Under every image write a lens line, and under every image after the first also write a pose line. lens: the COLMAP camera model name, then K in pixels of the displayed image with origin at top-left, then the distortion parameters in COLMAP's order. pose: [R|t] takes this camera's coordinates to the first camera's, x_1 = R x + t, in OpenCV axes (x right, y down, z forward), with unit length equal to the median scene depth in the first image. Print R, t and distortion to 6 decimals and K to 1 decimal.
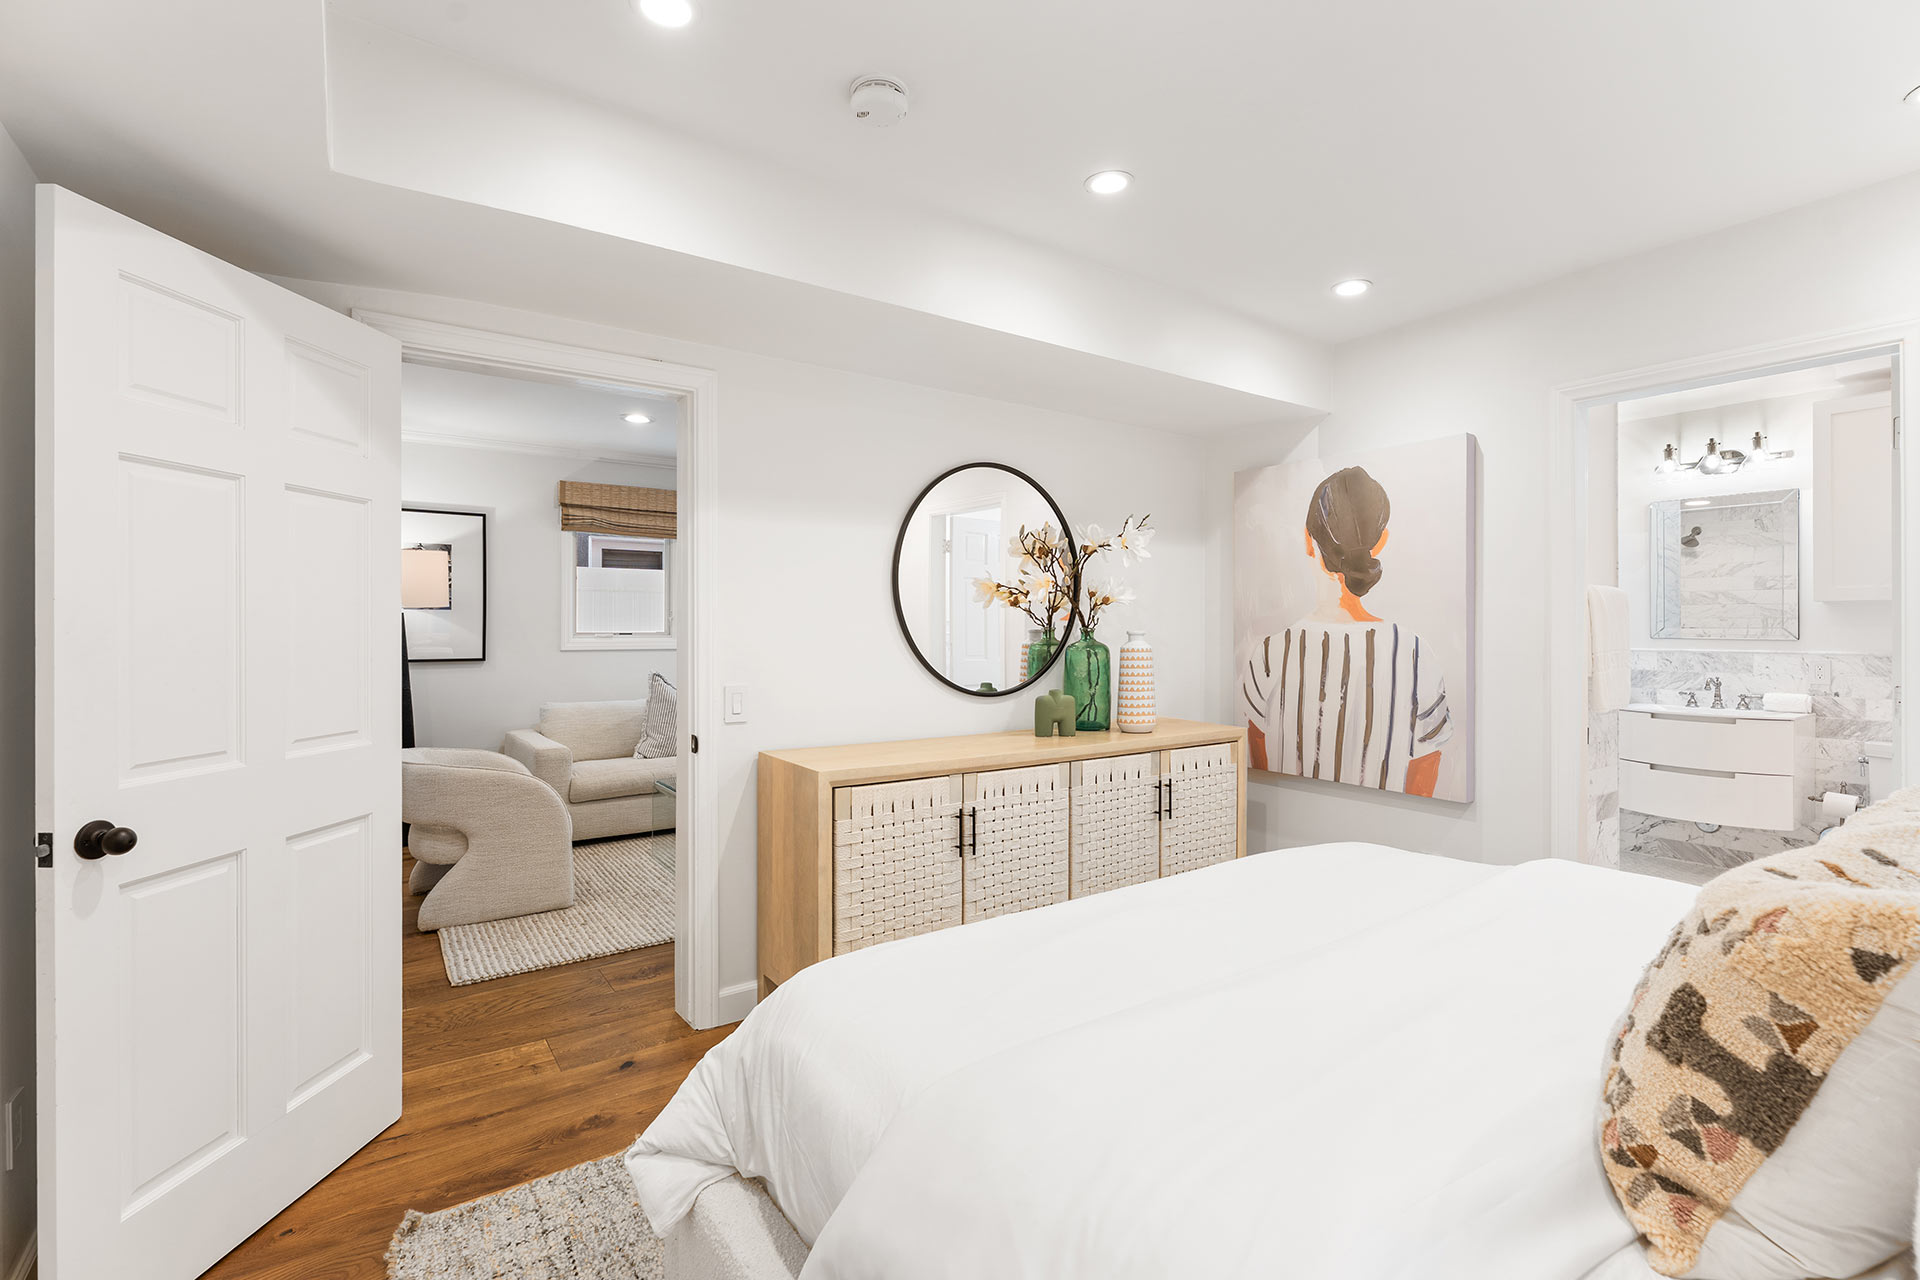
lens RADIAL K [[865.3, 0, 960.0], [0, 865.3, 640.0], [0, 0, 1]] dist [-0.000322, -0.000019]
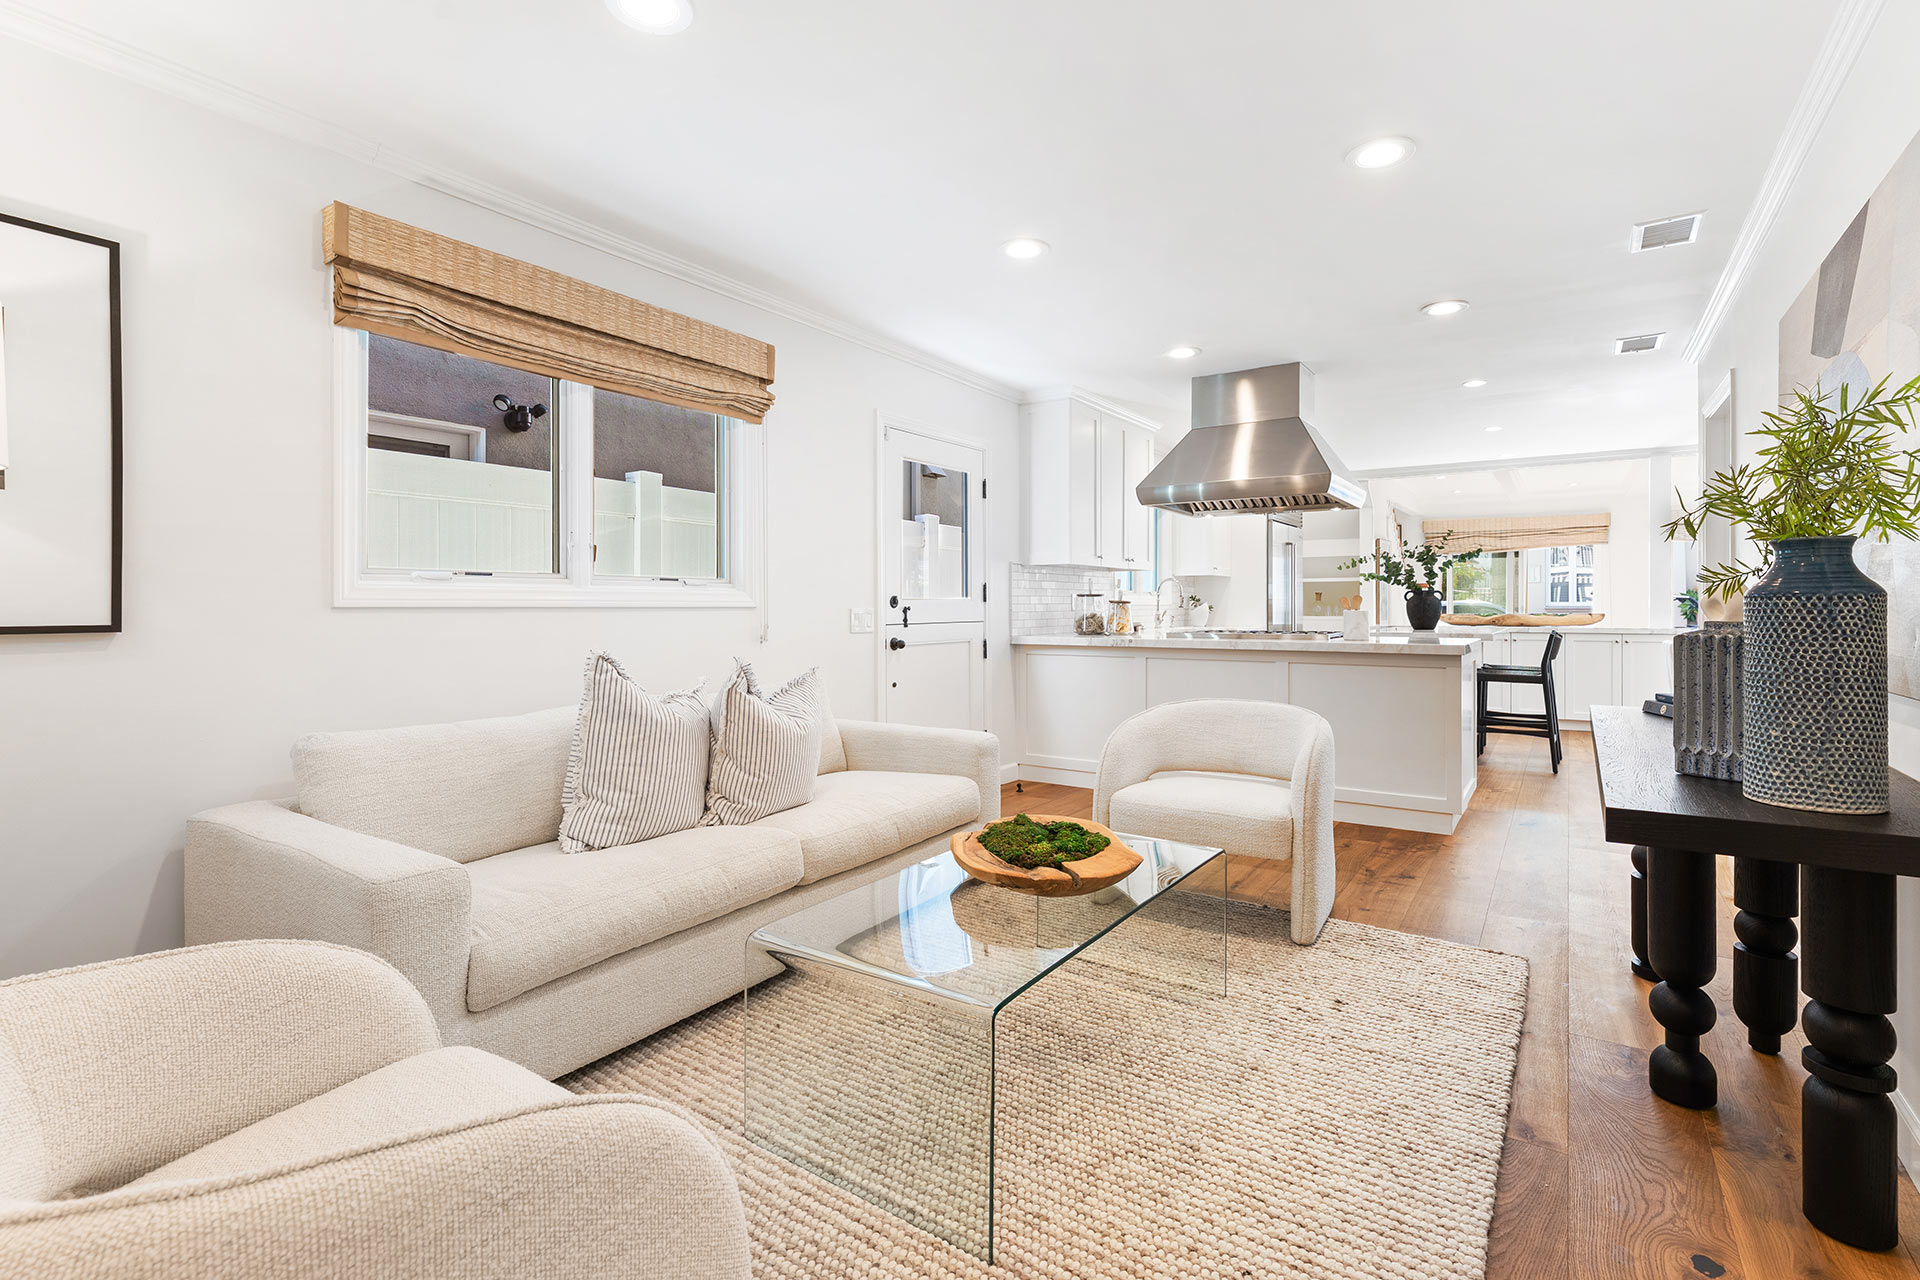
lens RADIAL K [[863.0, 0, 963.6], [0, 863.0, 614.5], [0, 0, 1]] dist [0.000593, 0.000072]
pose [[0.936065, -0.007811, 0.351741, -0.326528], [0.009187, 0.999955, -0.002242, 0.020140], [-0.351708, 0.005330, 0.936095, 0.502416]]
